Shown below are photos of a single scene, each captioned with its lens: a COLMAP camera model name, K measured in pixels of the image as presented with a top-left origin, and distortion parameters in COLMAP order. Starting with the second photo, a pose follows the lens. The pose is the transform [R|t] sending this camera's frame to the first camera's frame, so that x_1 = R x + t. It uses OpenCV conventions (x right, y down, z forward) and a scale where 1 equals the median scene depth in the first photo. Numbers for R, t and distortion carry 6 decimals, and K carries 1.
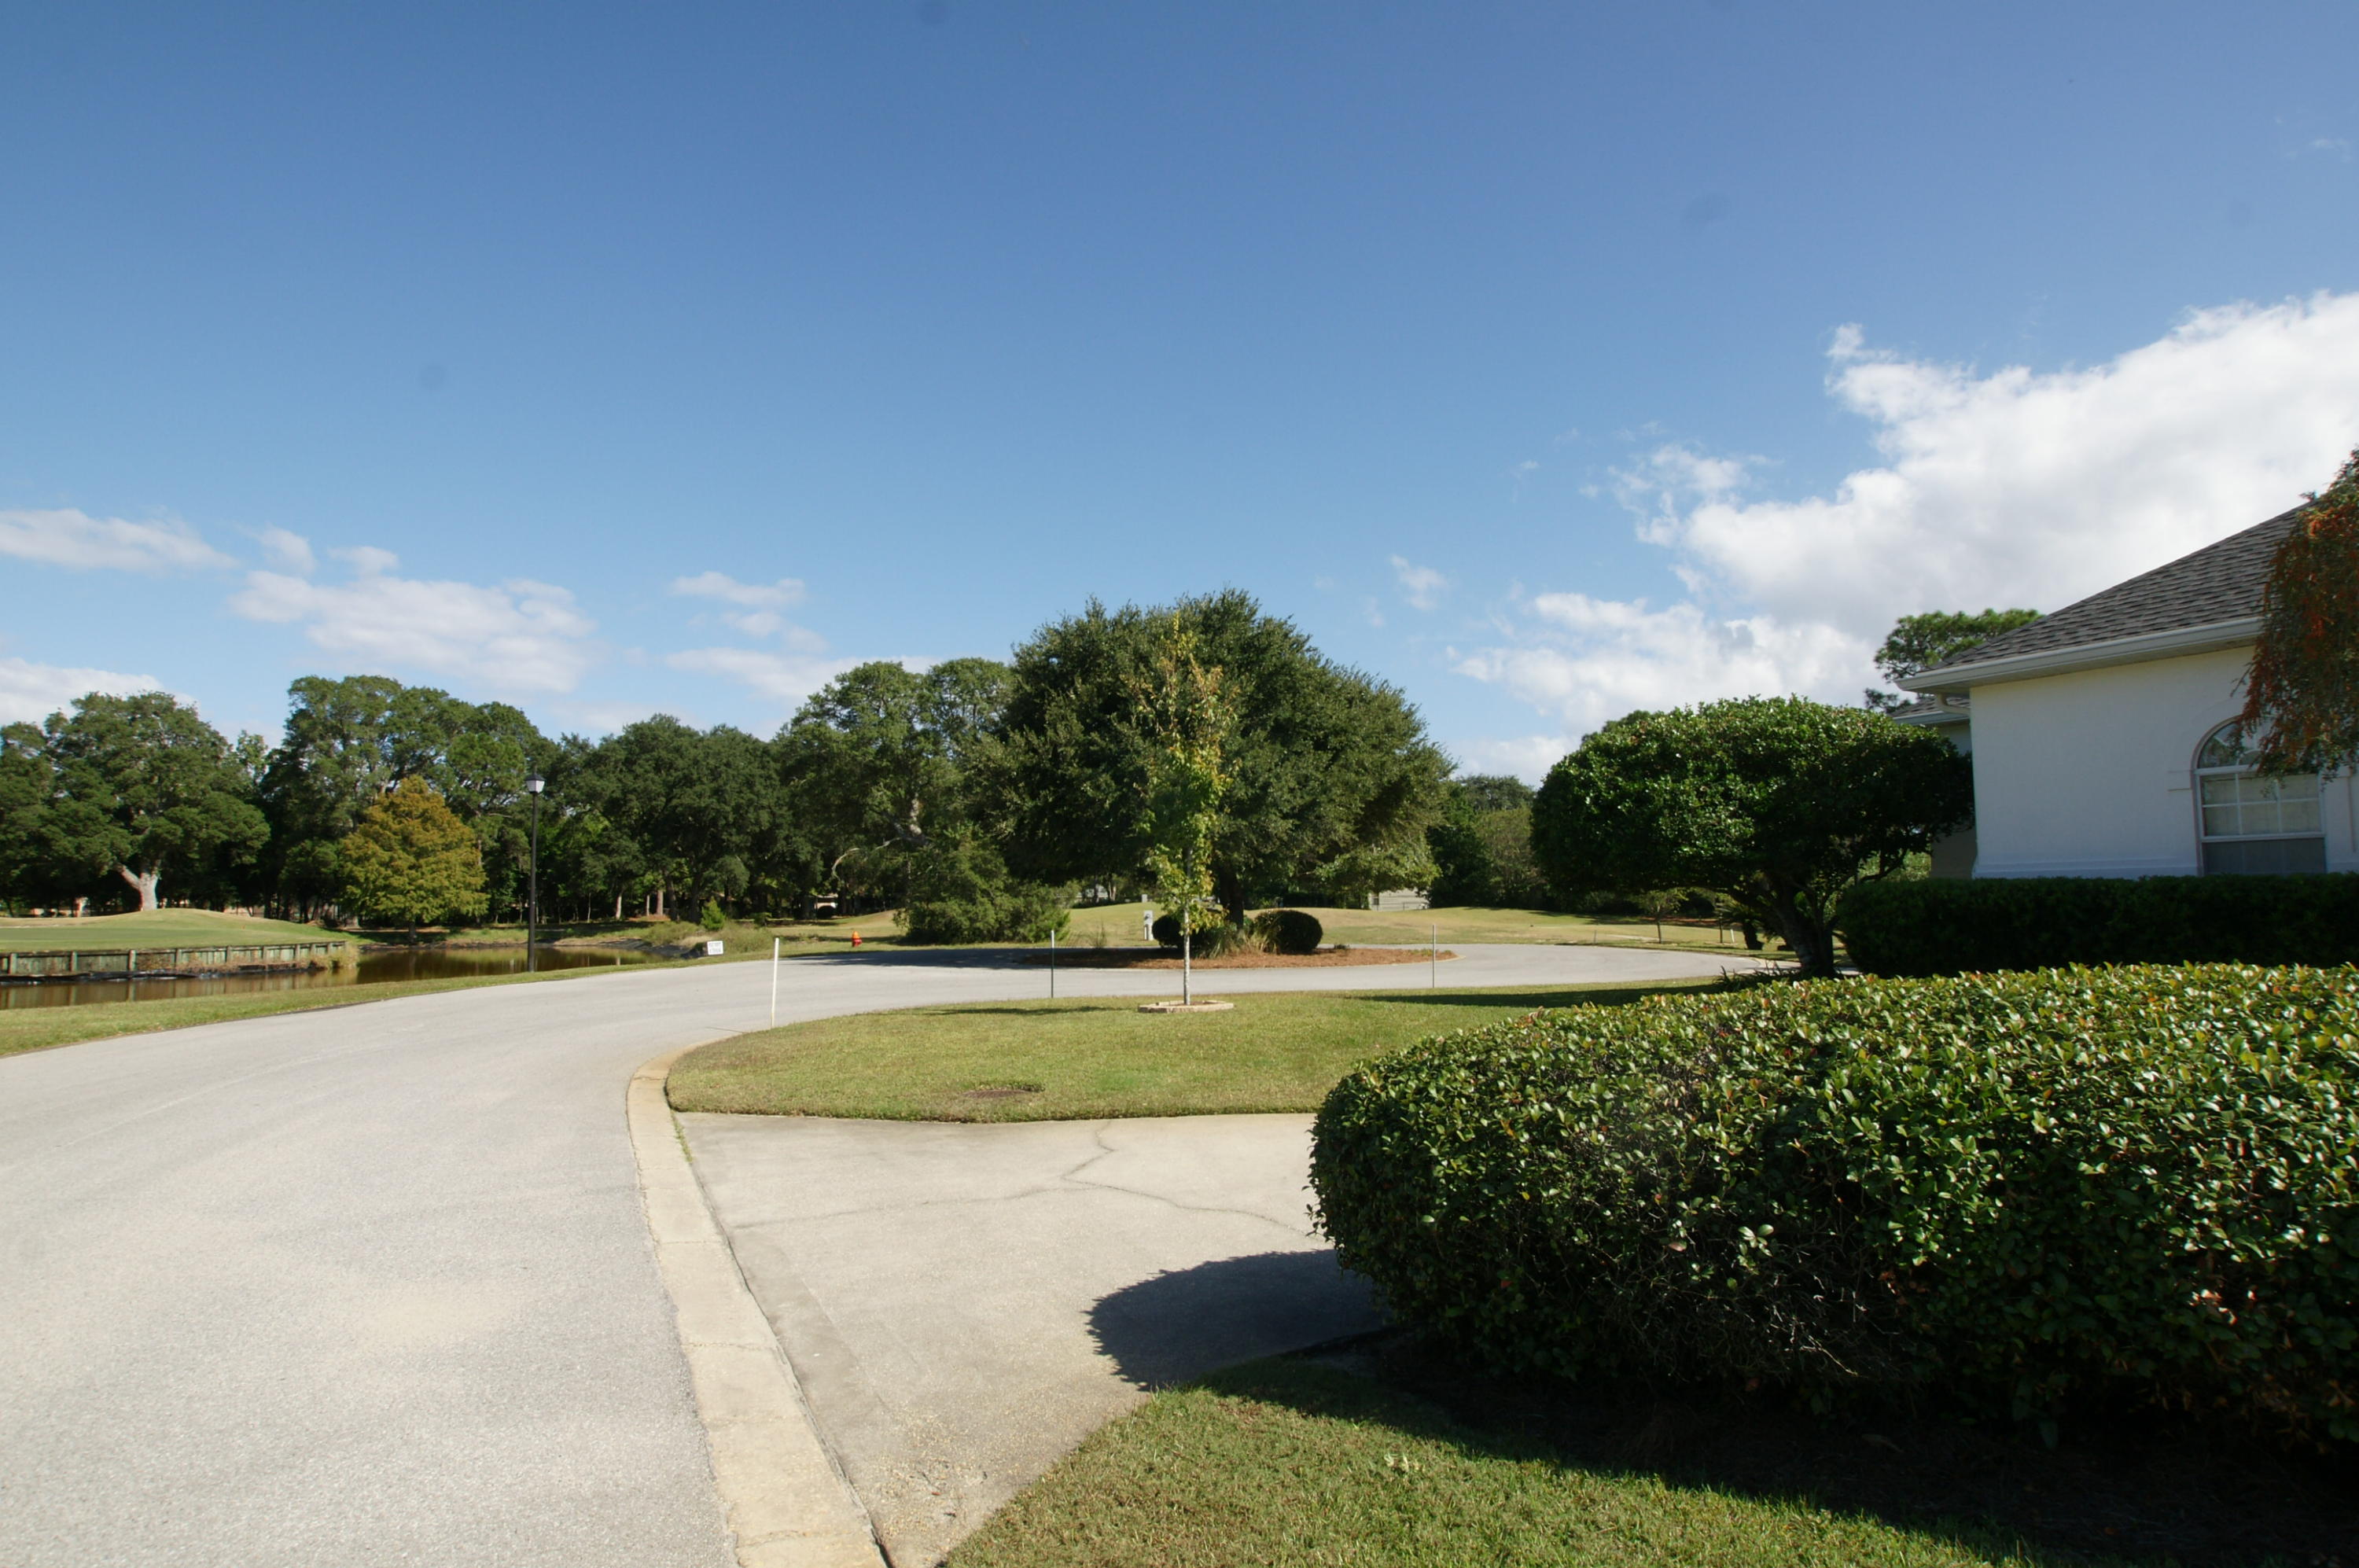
lens RADIAL K [[1264.0, 0, 1182.8], [0, 1264.0, 788.4], [0, 0, 1]] dist [-0.002219, 0.000544]
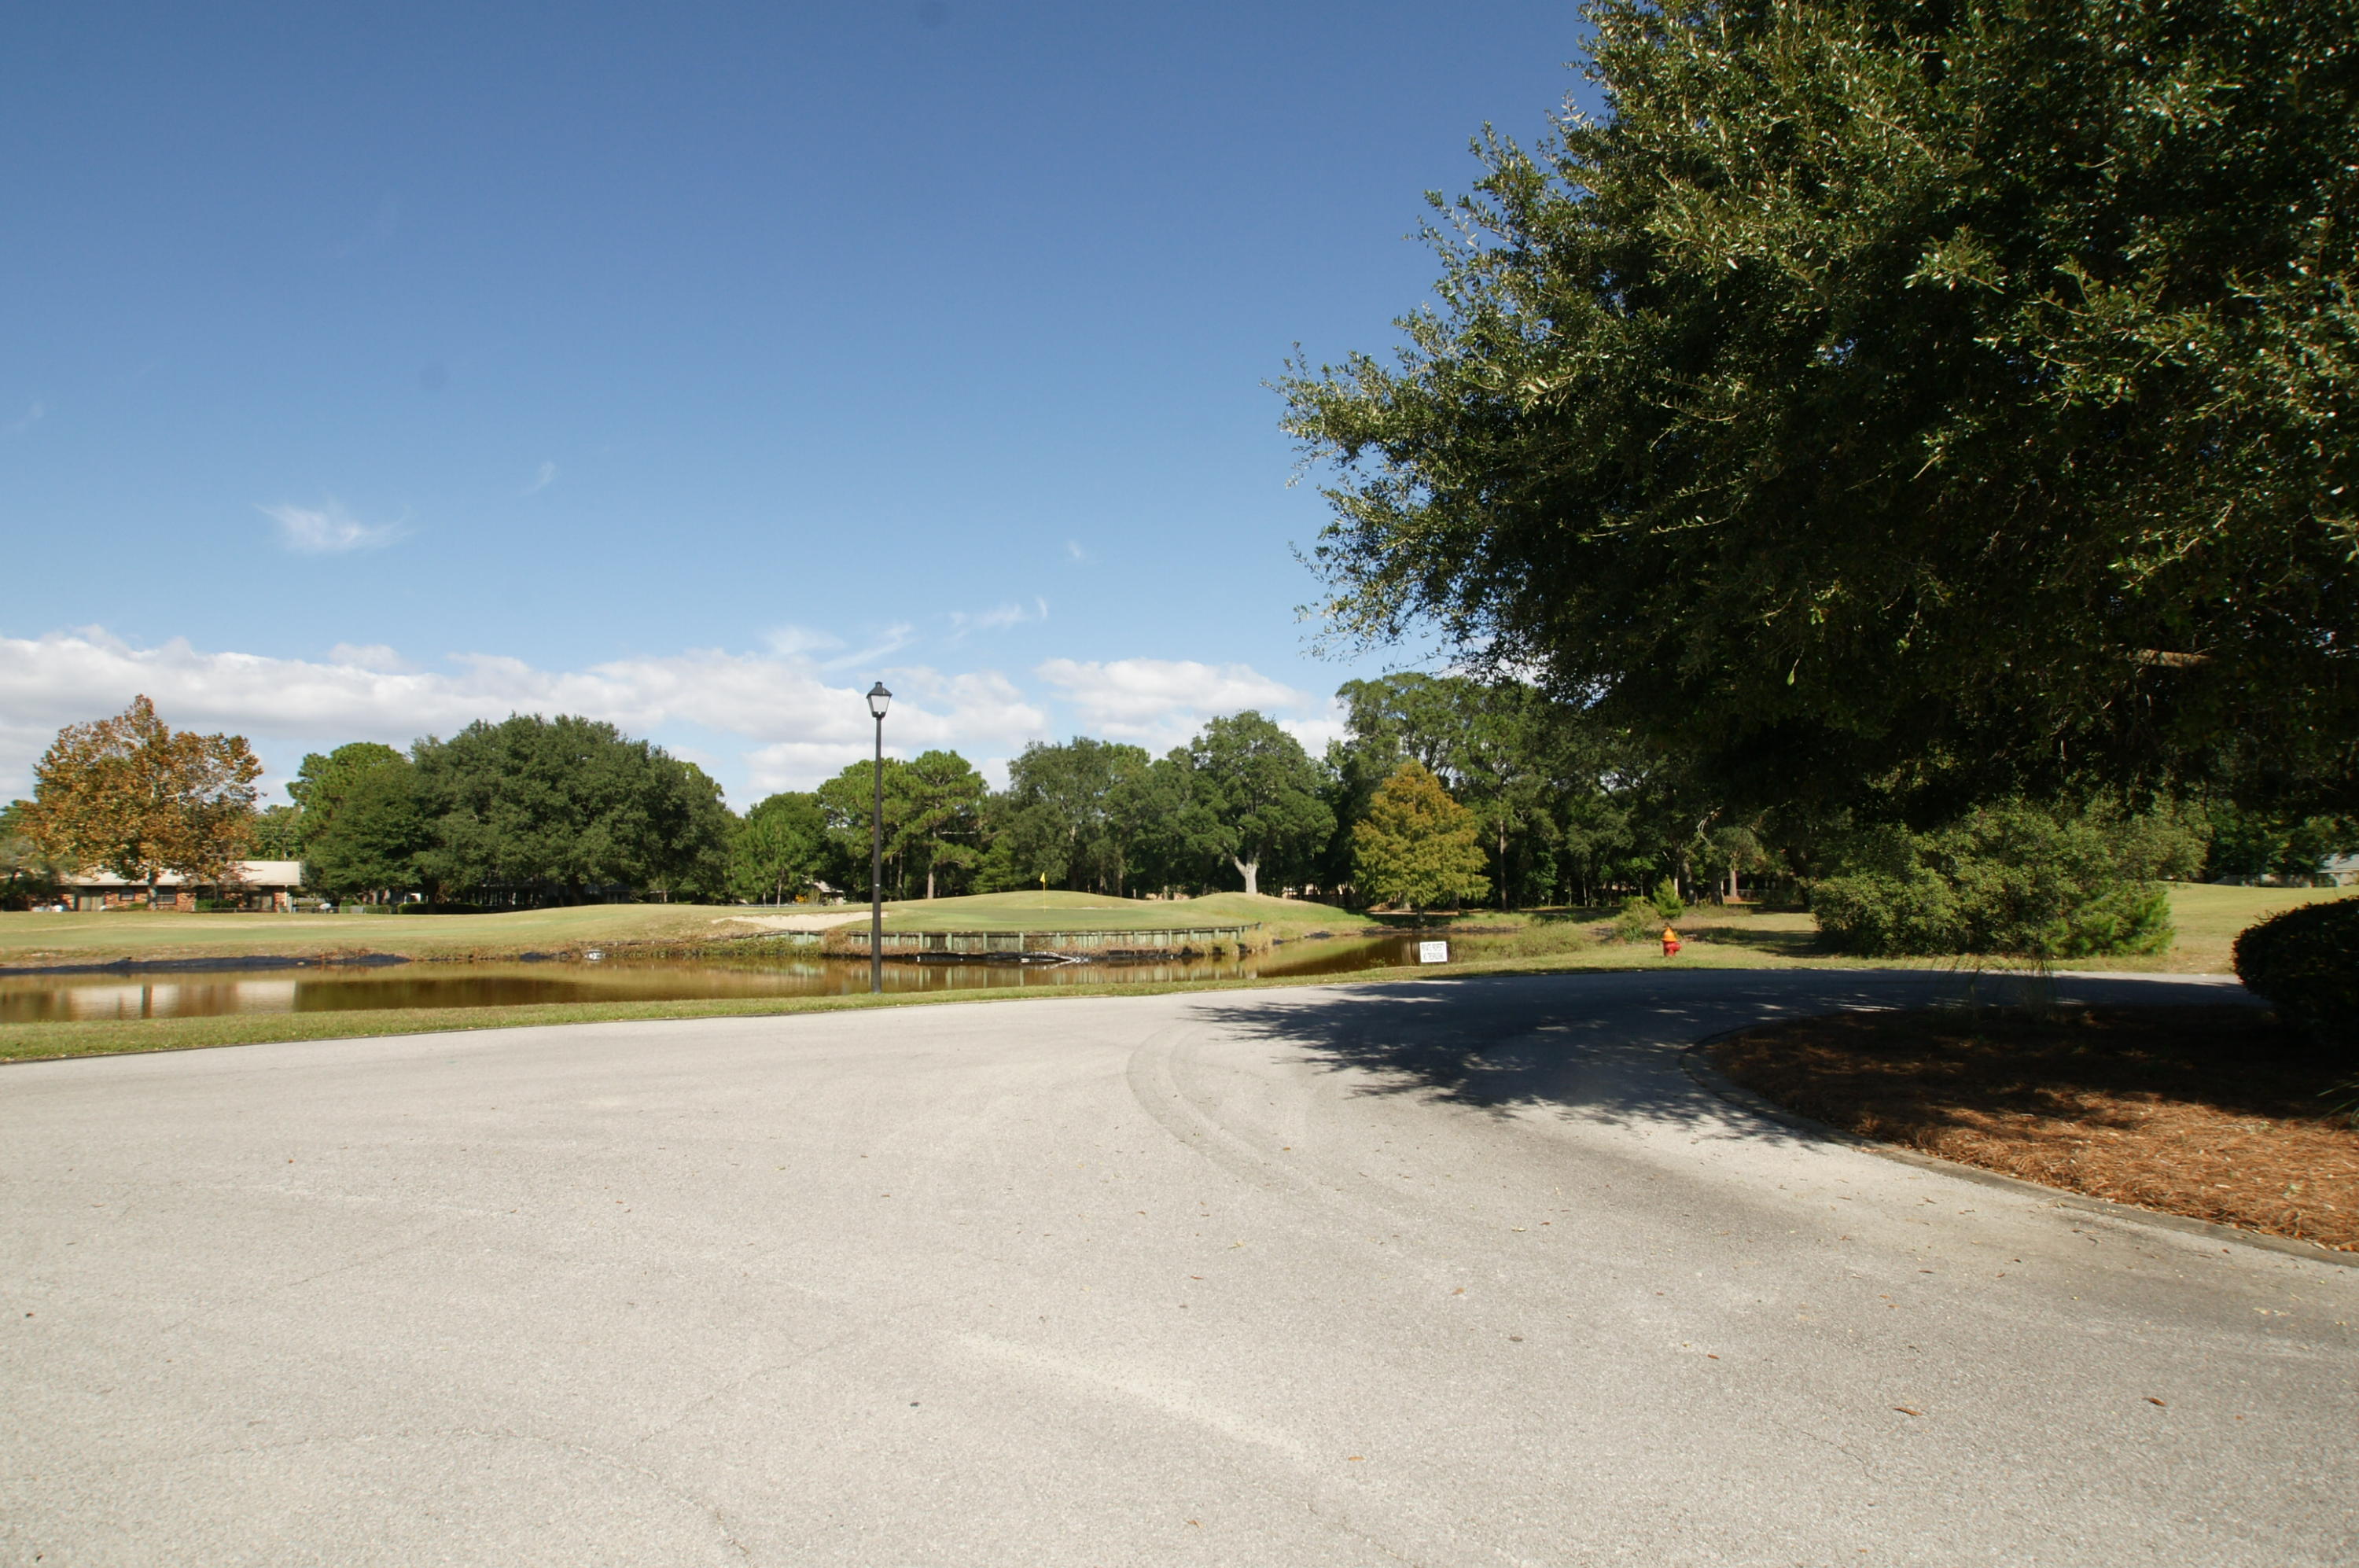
lens RADIAL K [[1185.8, 0, 1181.8], [0, 1185.8, 793.3], [0, 0, 1]] dist [-0.003830, 0.000011]
pose [[0.608290, -0.068758, -0.790731, 0.024091], [0.078272, 0.996581, -0.026445, 0.028373], [0.789846, -0.045806, 0.611593, 0.292851]]
